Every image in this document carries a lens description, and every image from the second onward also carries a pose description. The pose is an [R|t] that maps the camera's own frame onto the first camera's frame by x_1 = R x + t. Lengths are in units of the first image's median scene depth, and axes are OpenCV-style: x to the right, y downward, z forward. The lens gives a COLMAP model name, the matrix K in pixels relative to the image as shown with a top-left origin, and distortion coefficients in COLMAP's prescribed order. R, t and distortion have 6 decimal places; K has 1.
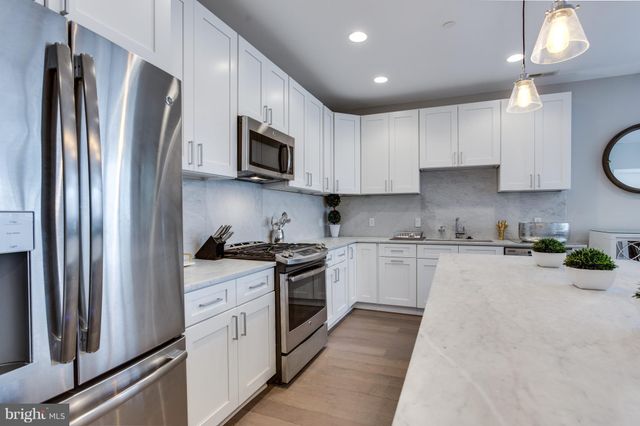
lens RADIAL K [[321.9, 0, 332.3], [0, 321.9, 214.3], [0, 0, 1]] dist [-0.000956, 0.000102]
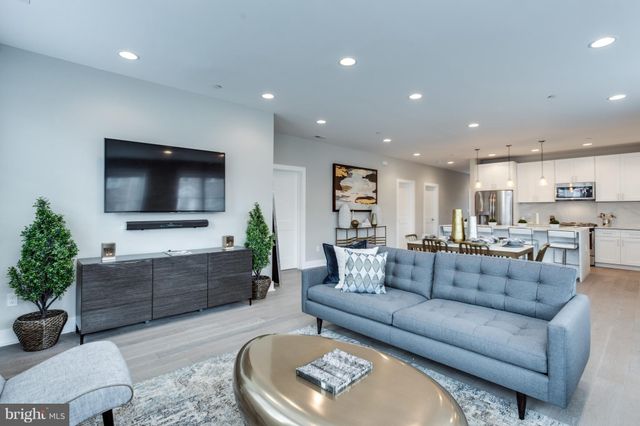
lens RADIAL K [[313.0, 0, 320.5], [0, 313.0, 202.2], [0, 0, 1]] dist [-0.000849, -0.000004]
pose [[-0.434339, -0.022109, -0.900478, 2.262120], [-0.007549, 0.999753, -0.020906, -0.012789], [0.900718, -0.002282, -0.434399, 0.120750]]
